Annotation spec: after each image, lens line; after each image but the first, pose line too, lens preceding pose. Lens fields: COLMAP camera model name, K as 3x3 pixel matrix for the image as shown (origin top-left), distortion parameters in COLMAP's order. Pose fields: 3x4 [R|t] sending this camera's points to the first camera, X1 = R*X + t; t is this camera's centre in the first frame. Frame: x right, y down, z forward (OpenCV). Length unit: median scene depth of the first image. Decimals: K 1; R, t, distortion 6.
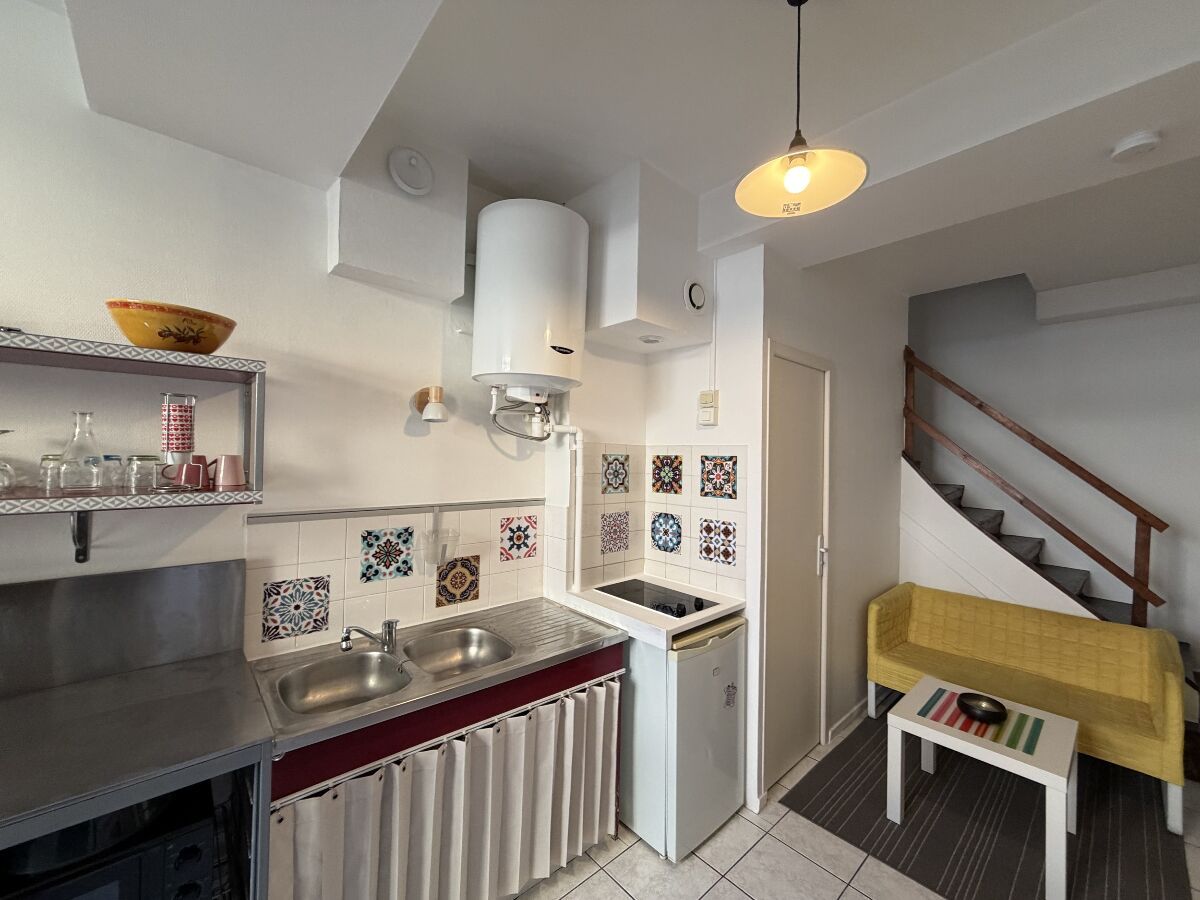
lens RADIAL K [[484.6, 0, 593.6], [0, 484.6, 451.2], [0, 0, 1]] dist [0.001795, 0.000428]
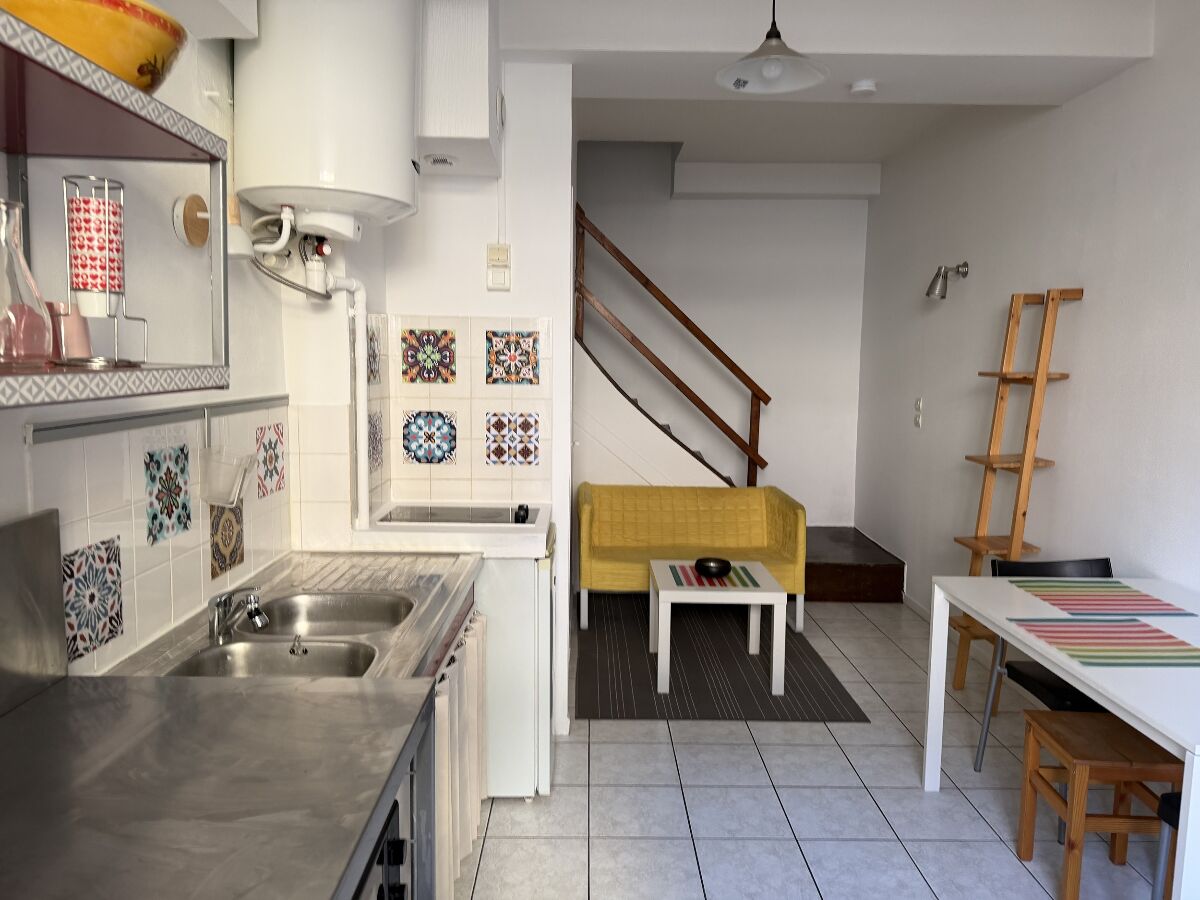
lens RADIAL K [[847.7, 0, 589.9], [0, 847.7, 446.6], [0, 0, 1]] dist [0.049167, -0.066841]
pose [[0.658401, -0.085428, 0.747804, -0.698201], [-0.008111, 0.992675, 0.120543, 0.029006], [-0.752624, -0.085431, 0.652885, -0.008585]]
